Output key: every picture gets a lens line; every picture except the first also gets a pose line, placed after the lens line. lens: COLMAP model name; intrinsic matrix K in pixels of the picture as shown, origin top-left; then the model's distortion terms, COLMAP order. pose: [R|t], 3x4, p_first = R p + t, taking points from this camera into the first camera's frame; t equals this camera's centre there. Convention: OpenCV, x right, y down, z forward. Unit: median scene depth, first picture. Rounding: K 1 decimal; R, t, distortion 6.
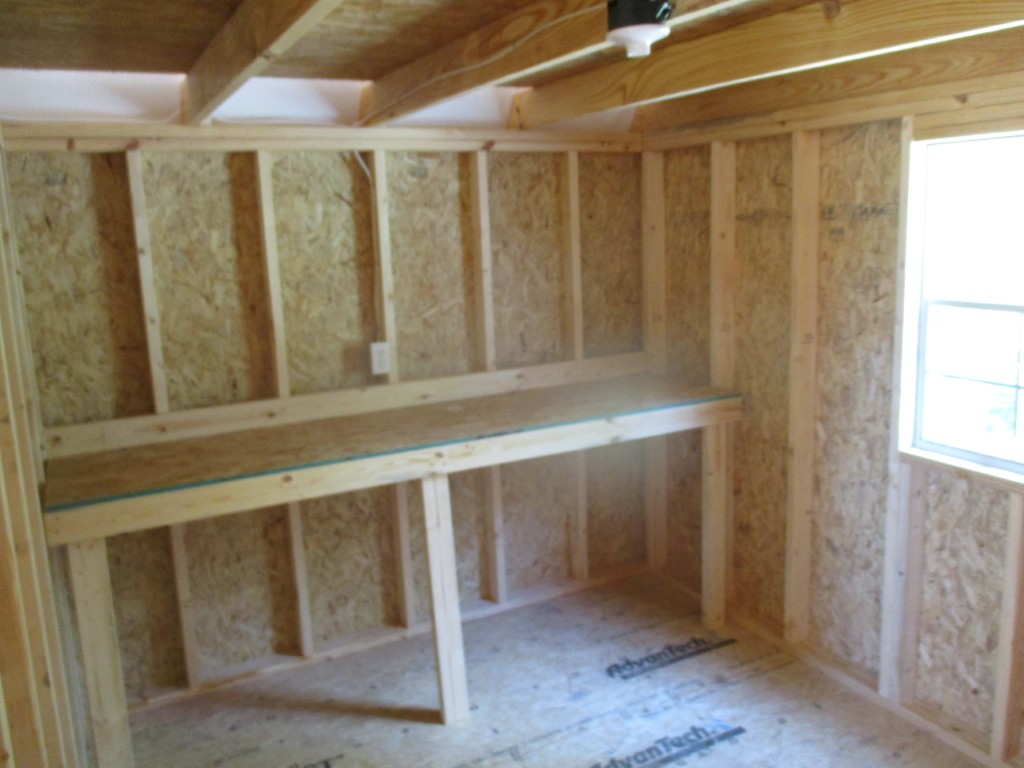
lens RADIAL K [[858.7, 0, 513.9], [0, 858.7, 374.0], [0, 0, 1]] dist [-0.036874, 0.037300]
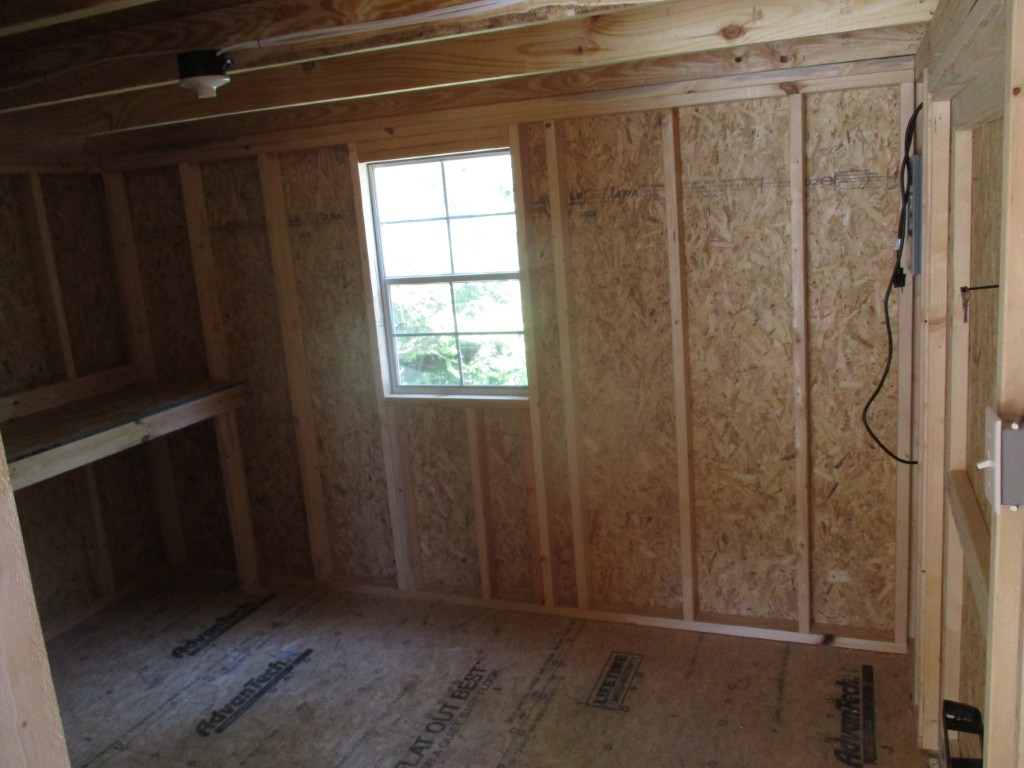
lens RADIAL K [[858.7, 0, 515.7], [0, 858.7, 384.2], [0, 0, 1]] dist [-0.036874, 0.037300]
pose [[0.762024, -0.161432, 0.627104, -0.188695], [0.168345, 0.984516, 0.048875, 0.034364], [-0.625284, 0.068326, 0.777401, -0.130472]]
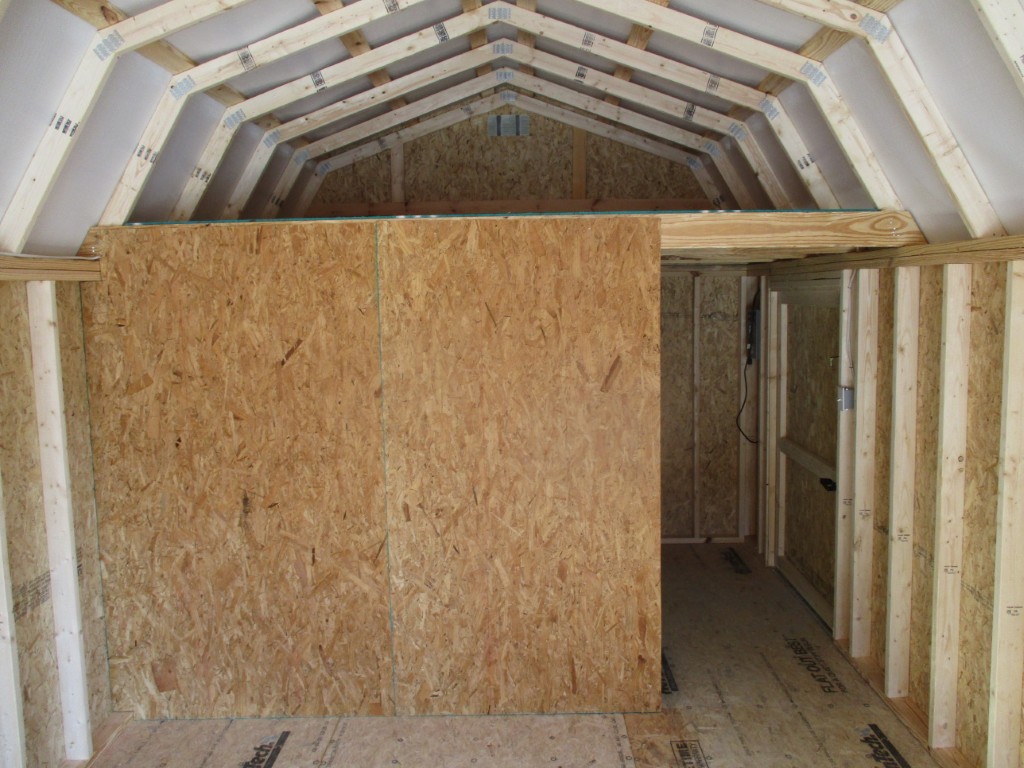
lens RADIAL K [[858.7, 0, 519.8], [0, 858.7, 384.5], [0, 0, 1]] dist [-0.036874, 0.037300]
pose [[0.478142, -0.077359, 0.874869, -1.272265], [0.159522, 0.987194, 0.000108, 0.007146], [-0.863674, 0.139509, 0.484359, -0.204477]]
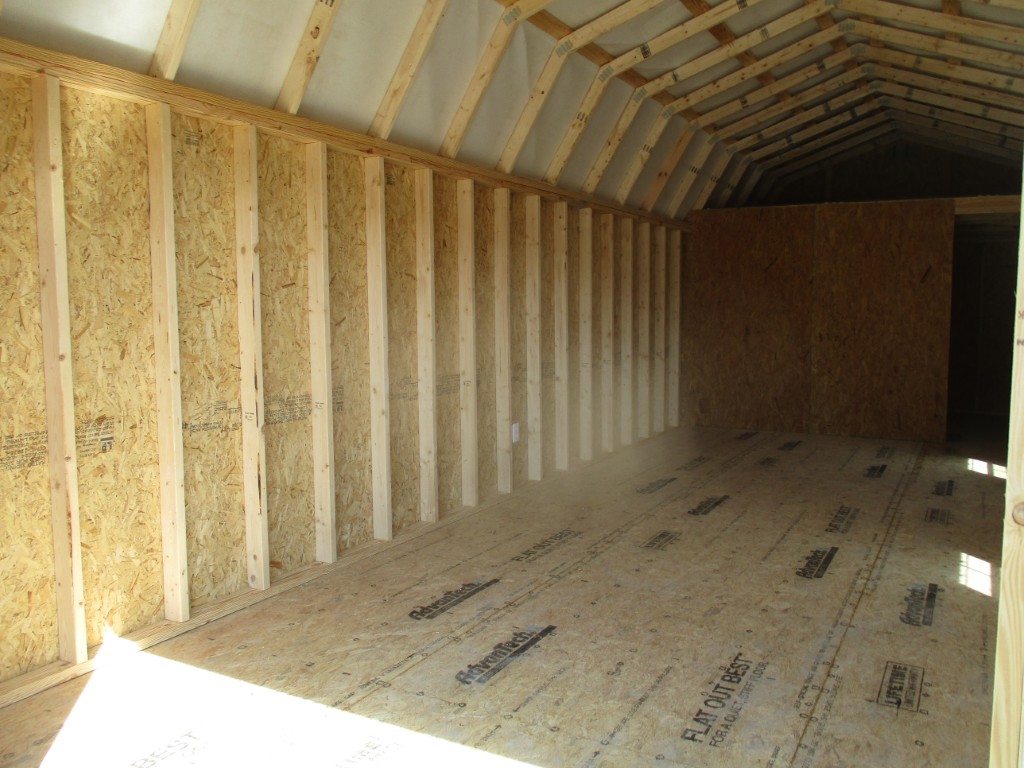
lens RADIAL K [[858.7, 0, 518.4], [0, 858.7, 360.8], [0, 0, 1]] dist [-0.036874, 0.037300]
pose [[0.834958, -0.006744, 0.550273, -3.395349], [0.069747, 0.993158, -0.093659, 0.692019], [-0.545876, 0.116581, 0.829716, -1.756250]]
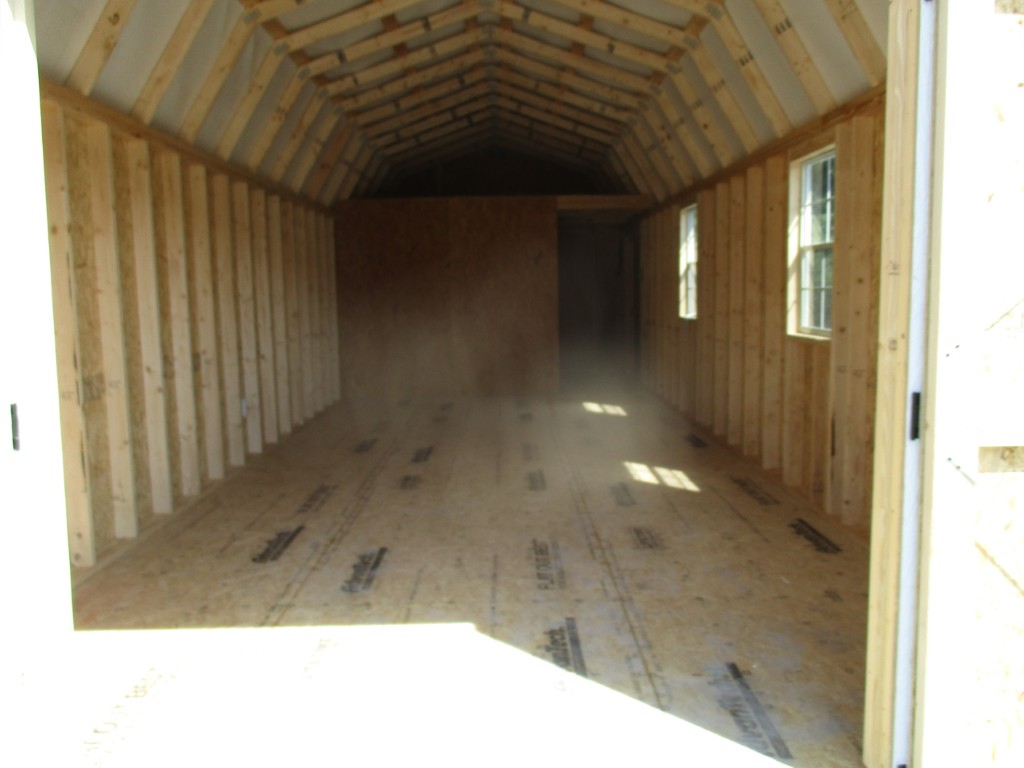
lens RADIAL K [[858.7, 0, 515.3], [0, 858.7, 355.2], [0, 0, 1]] dist [-0.036874, 0.037300]
pose [[0.464028, -0.049014, 0.884463, -4.068268], [0.159252, 0.986816, -0.028864, 0.720138], [-0.871388, 0.154246, 0.465716, -1.608167]]
